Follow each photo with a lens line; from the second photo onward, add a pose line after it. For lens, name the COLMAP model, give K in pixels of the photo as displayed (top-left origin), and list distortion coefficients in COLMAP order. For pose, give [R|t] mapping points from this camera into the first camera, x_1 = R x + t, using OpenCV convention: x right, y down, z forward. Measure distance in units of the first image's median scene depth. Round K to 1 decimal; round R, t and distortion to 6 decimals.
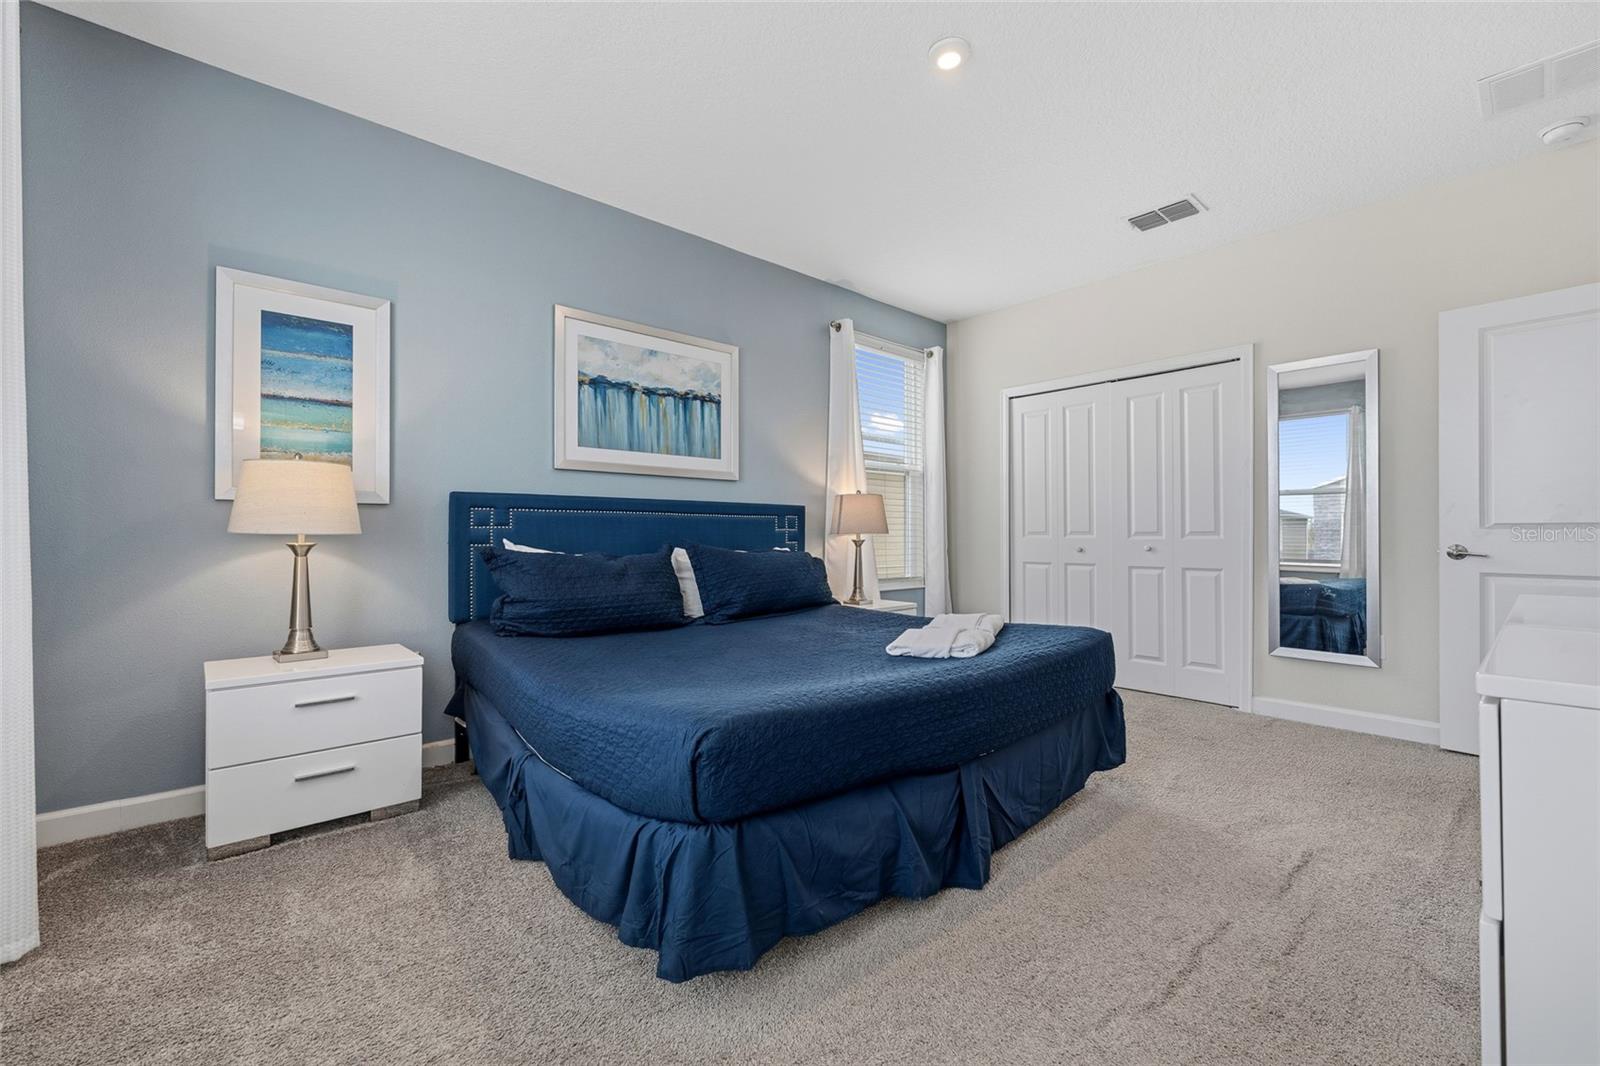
lens RADIAL K [[664.4, 0, 800.0], [0, 664.4, 533.0], [0, 0, 1]] dist [-0.001100, -0.000359]
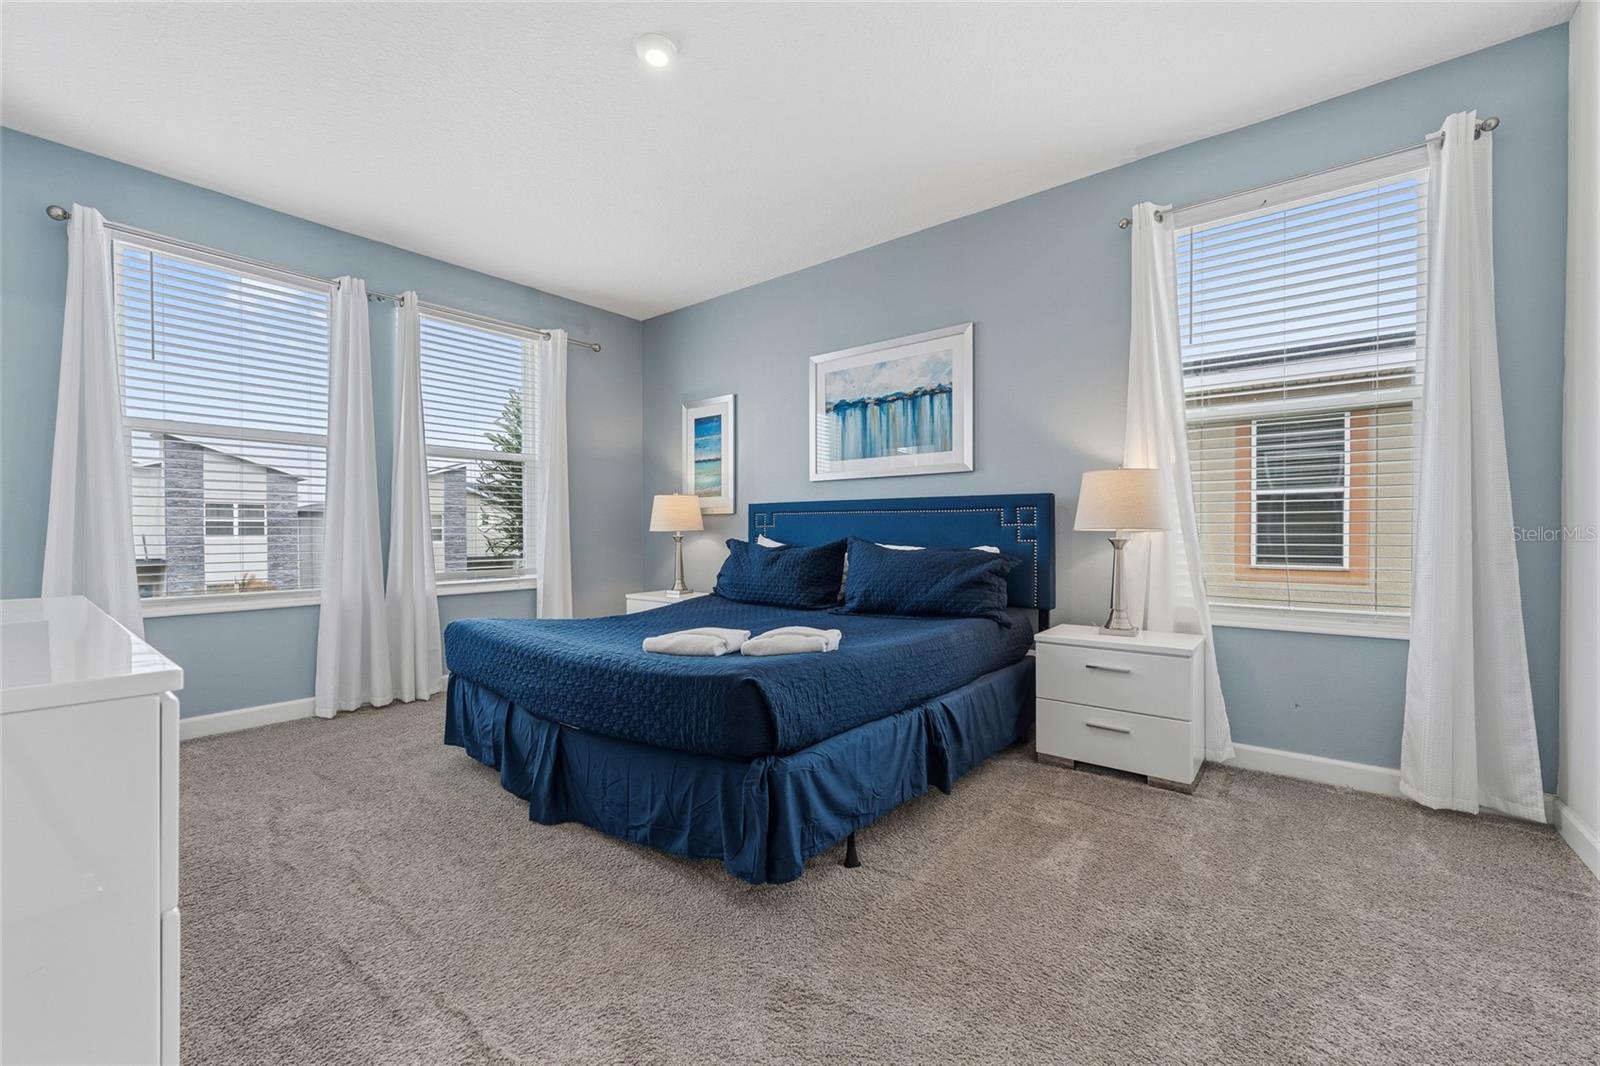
lens RADIAL K [[640.1, 0, 852.1], [0, 640.1, 540.5], [0, 0, 1]] dist [0.000619, 0.000021]
pose [[0.200274, 0.013327, -0.979649, 0.776217], [0.002535, 0.999897, 0.014121, 0.002842], [0.979737, -0.005311, 0.200220, 0.712342]]
